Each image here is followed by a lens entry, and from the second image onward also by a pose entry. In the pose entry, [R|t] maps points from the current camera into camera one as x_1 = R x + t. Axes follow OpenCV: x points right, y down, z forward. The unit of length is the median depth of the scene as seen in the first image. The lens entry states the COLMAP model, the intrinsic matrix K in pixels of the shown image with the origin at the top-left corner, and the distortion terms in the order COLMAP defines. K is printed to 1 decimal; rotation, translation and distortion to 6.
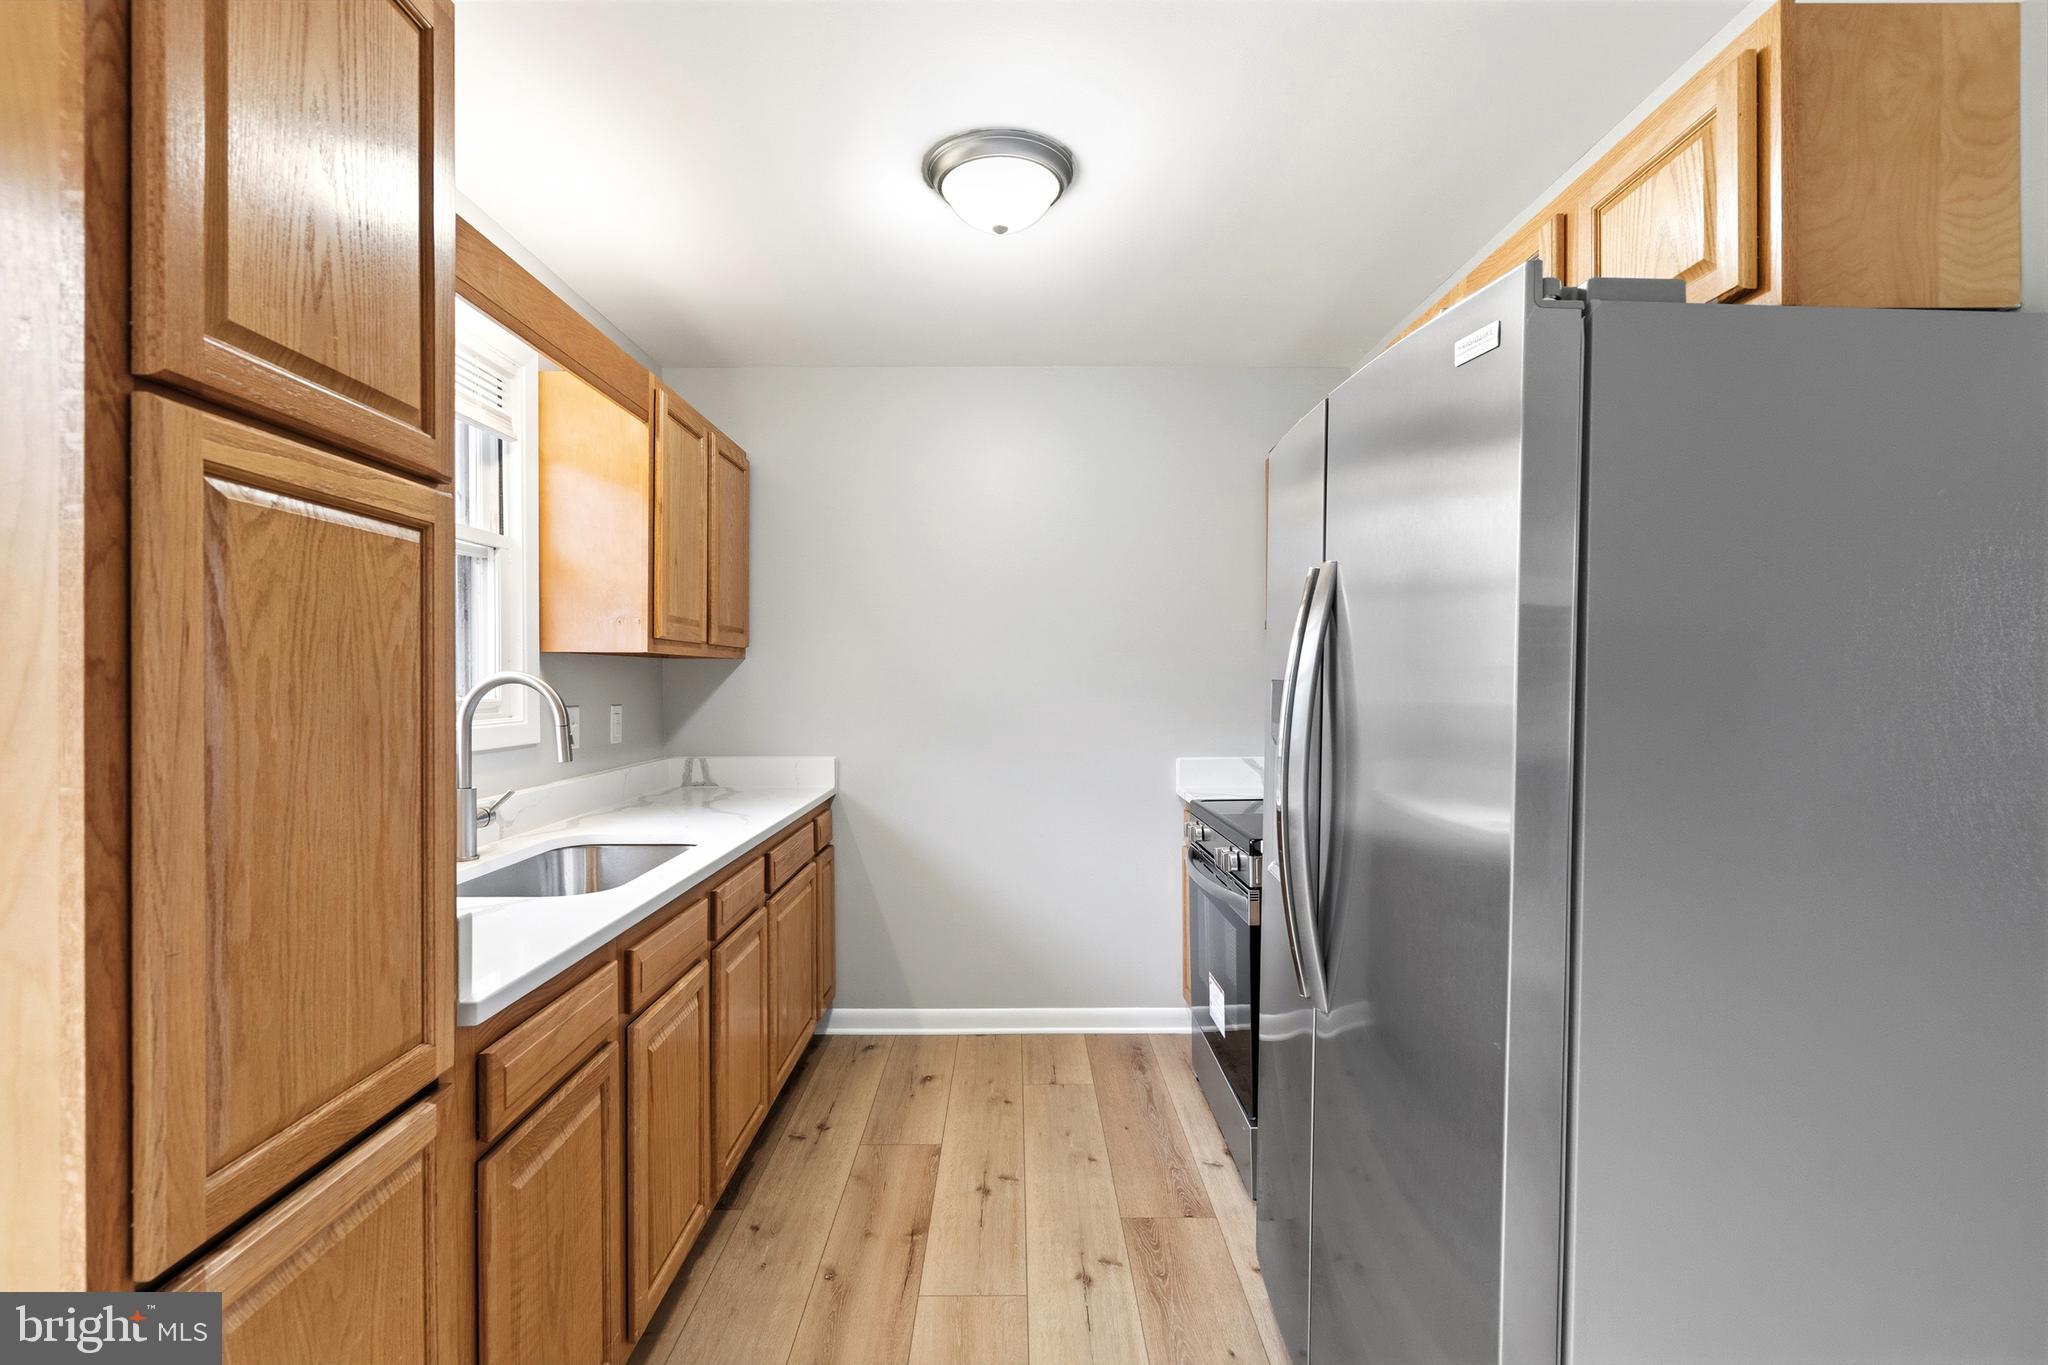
lens RADIAL K [[941.6, 0, 1017.7], [0, 941.6, 684.3], [0, 0, 1]] dist [-0.001394, 0.001476]
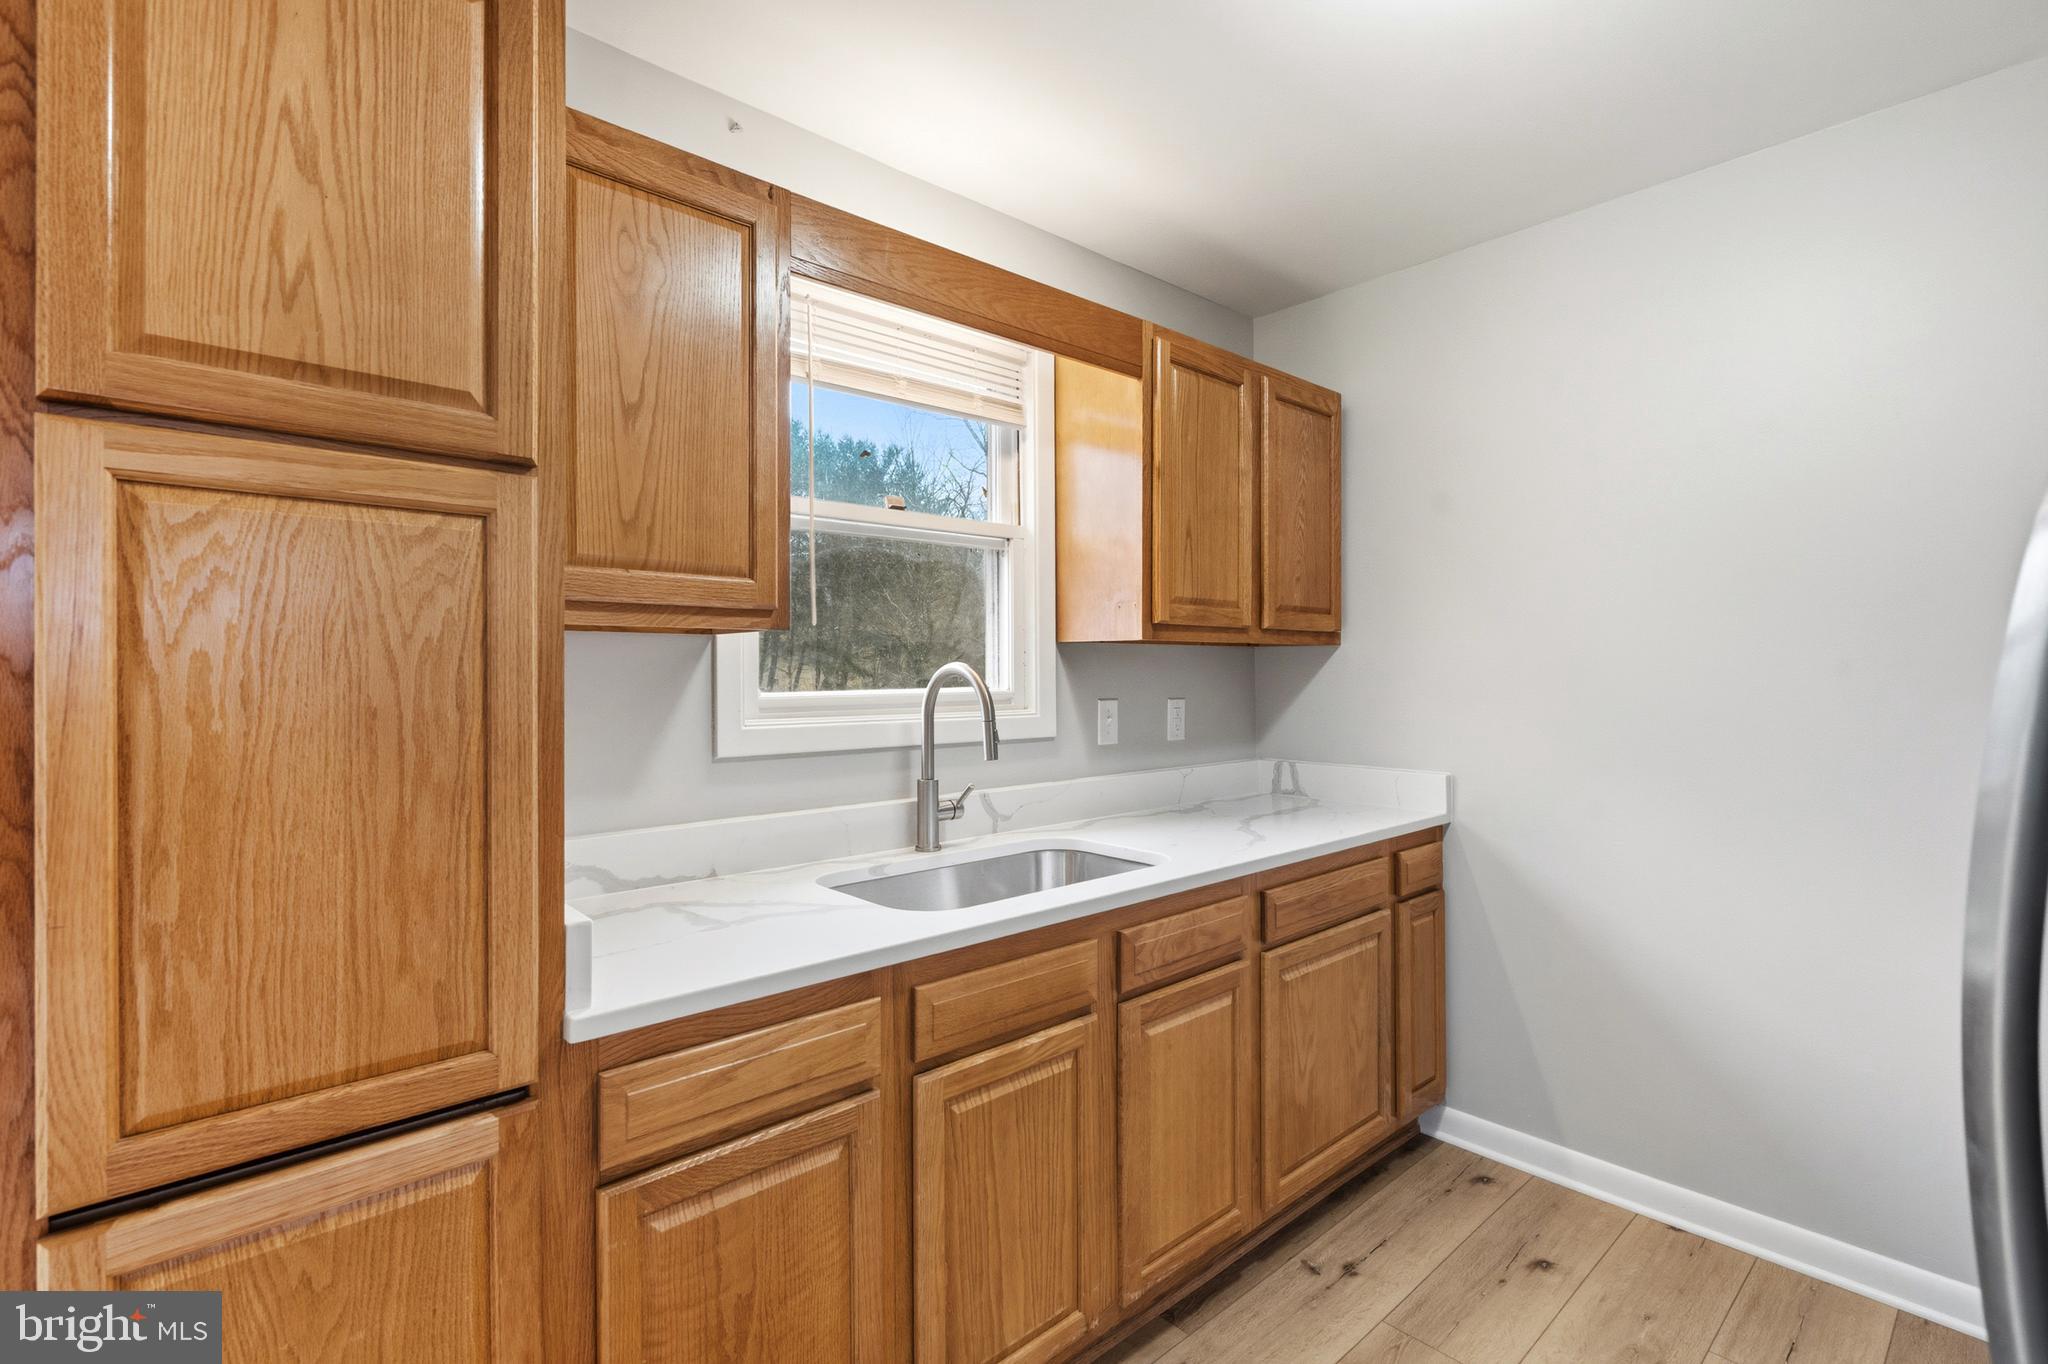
lens RADIAL K [[941.6, 0, 1026.5], [0, 941.6, 677.1], [0, 0, 1]] dist [-0.001394, 0.001476]
pose [[0.660117, -0.000897, -0.751162, 0.232441], [0.002162, 0.999997, 0.000706, -0.000026], [0.751160, -0.002090, 0.660117, 0.397701]]
